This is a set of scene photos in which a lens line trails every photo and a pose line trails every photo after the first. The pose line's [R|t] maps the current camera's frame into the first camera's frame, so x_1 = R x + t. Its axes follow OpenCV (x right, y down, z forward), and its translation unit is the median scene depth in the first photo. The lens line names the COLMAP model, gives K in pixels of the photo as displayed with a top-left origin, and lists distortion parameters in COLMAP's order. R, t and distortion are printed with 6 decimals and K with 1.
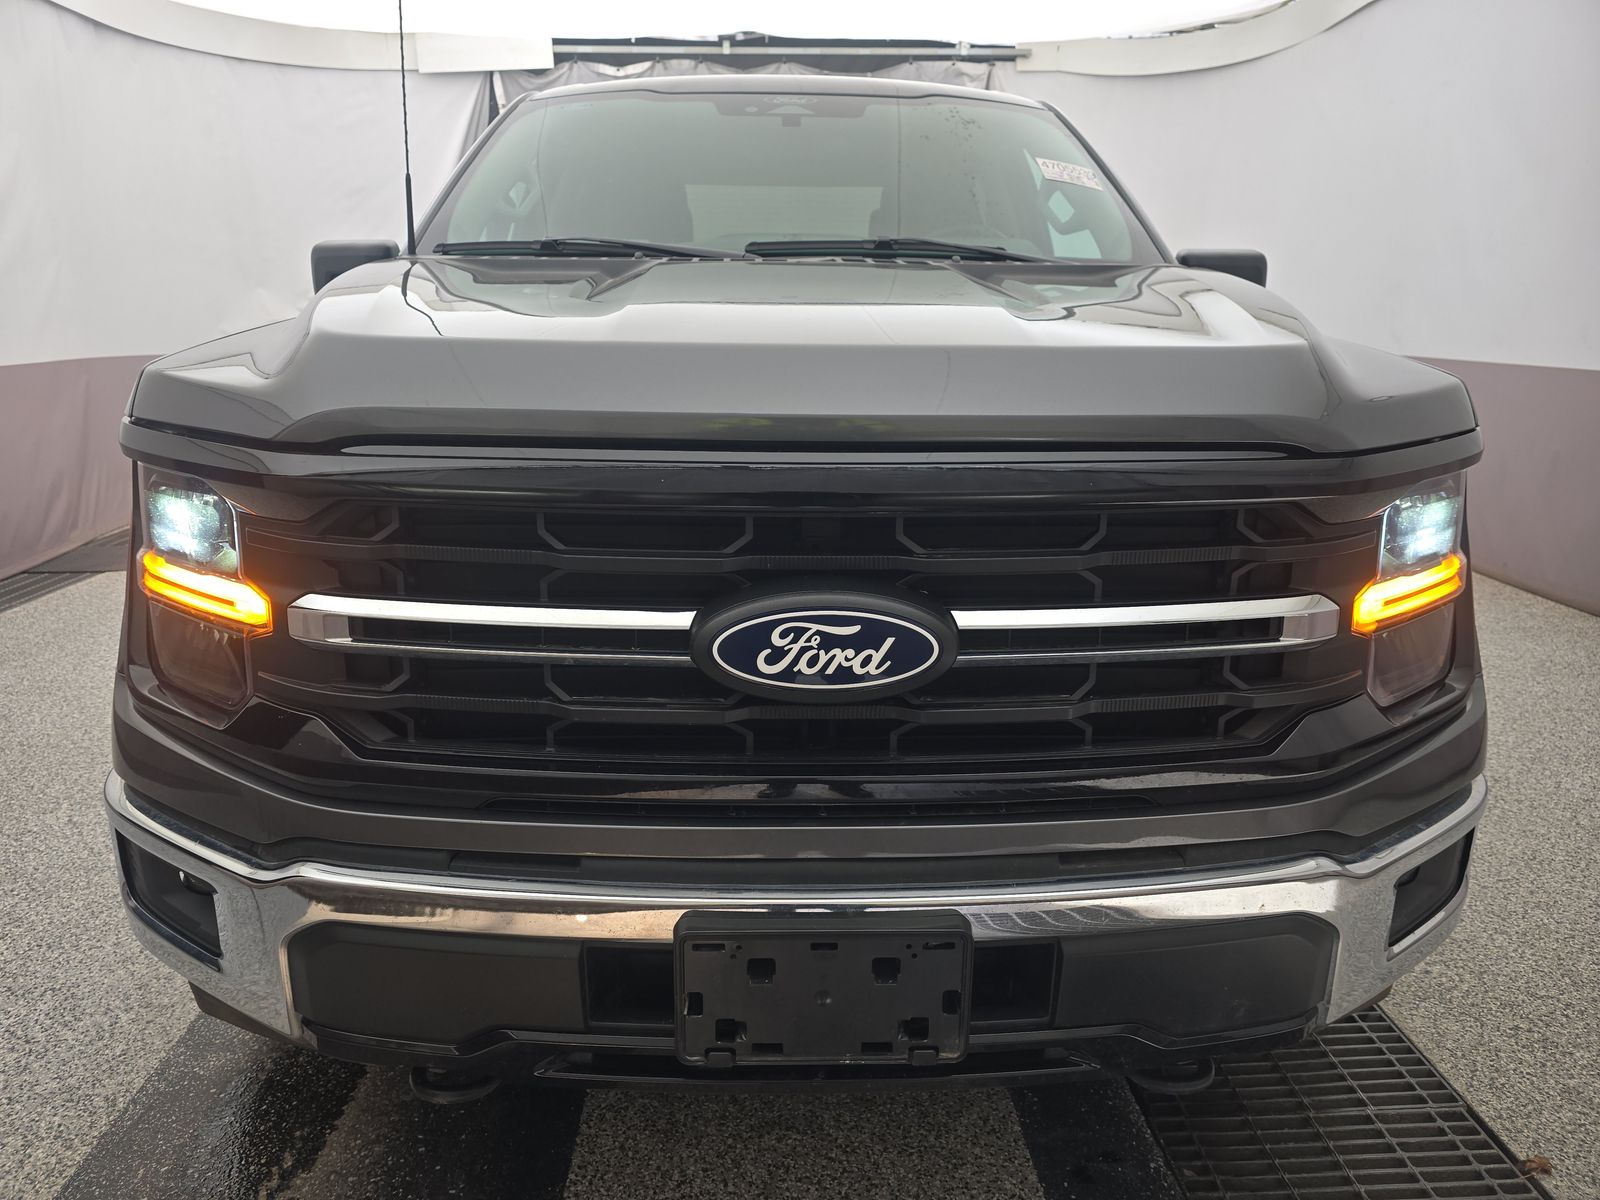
lens RADIAL K [[1059.5, 0, 802.0], [0, 1059.5, 579.5], [0, 0, 1]] dist [0.057643, -0.056983]
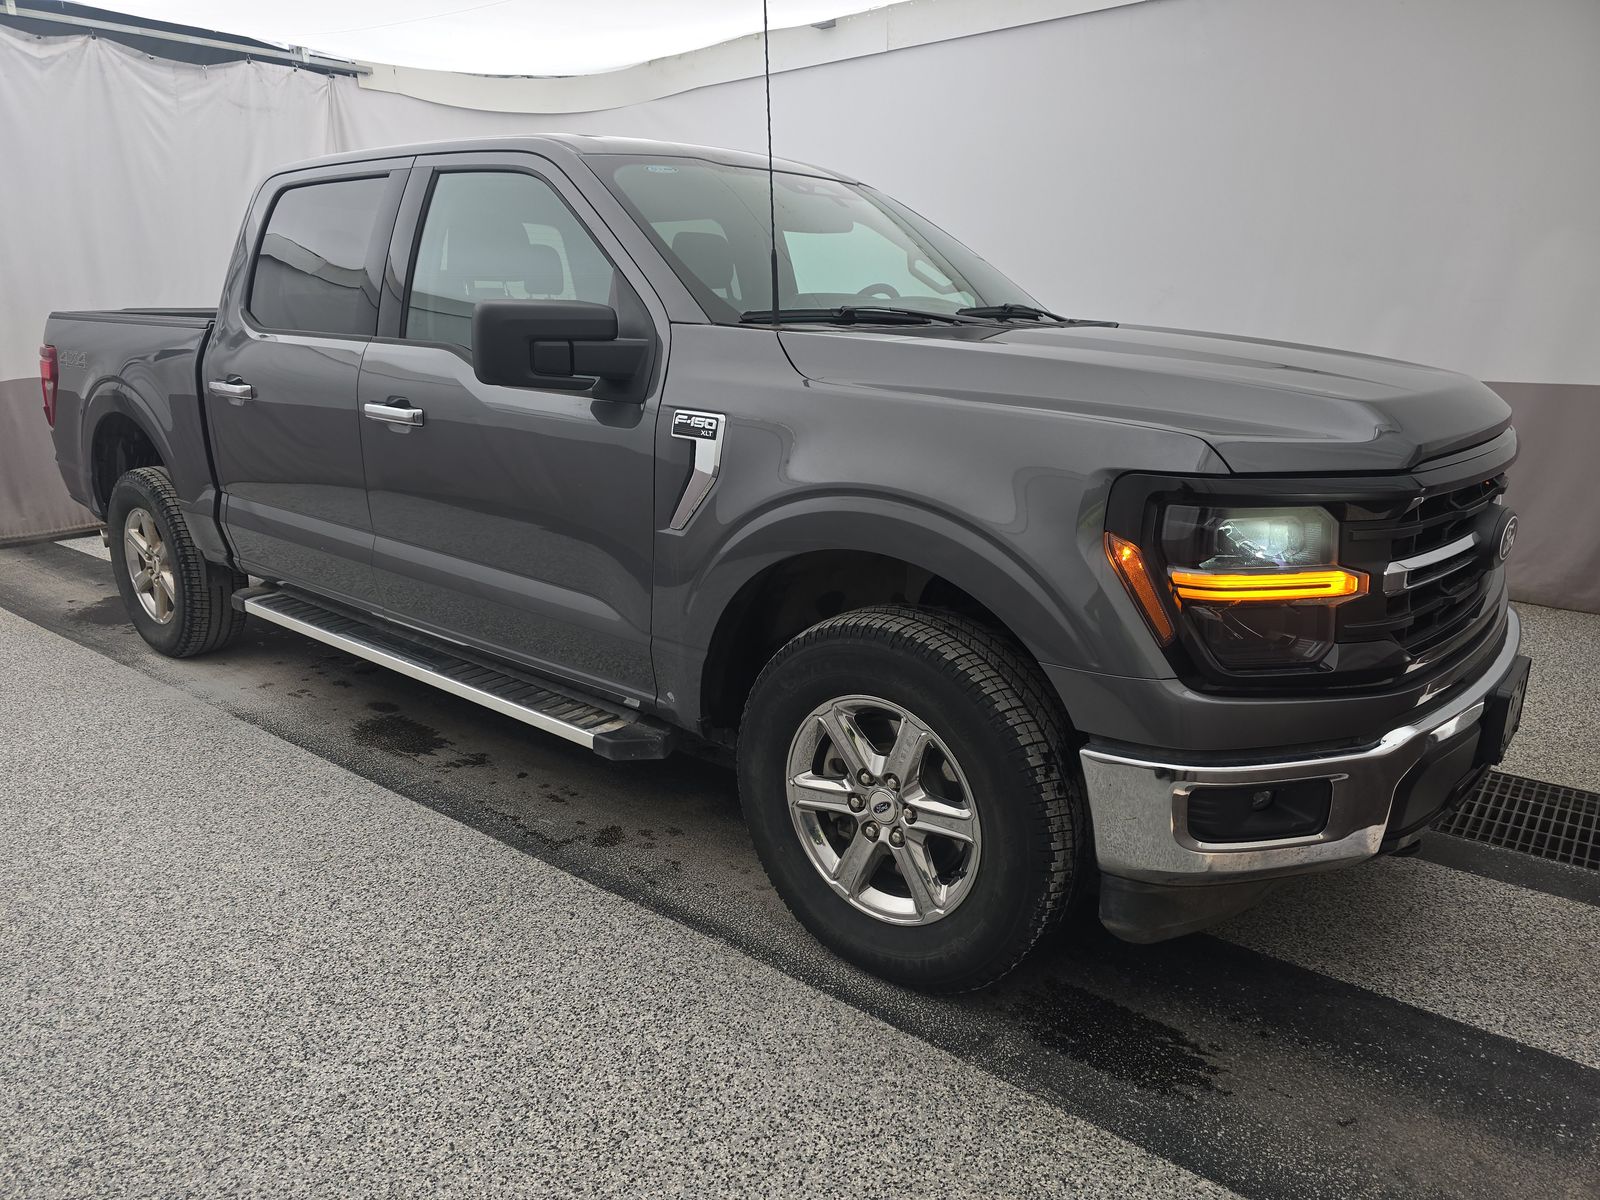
lens RADIAL K [[1059.5, 0, 802.0], [0, 1059.5, 579.5], [0, 0, 1]] dist [0.057643, -0.056983]
pose [[0.666247, -0.182609, 0.723027, -1.291543], [0.185928, 0.979613, 0.076086, -0.145765], [-0.722181, 0.083739, 0.686617, 0.308543]]
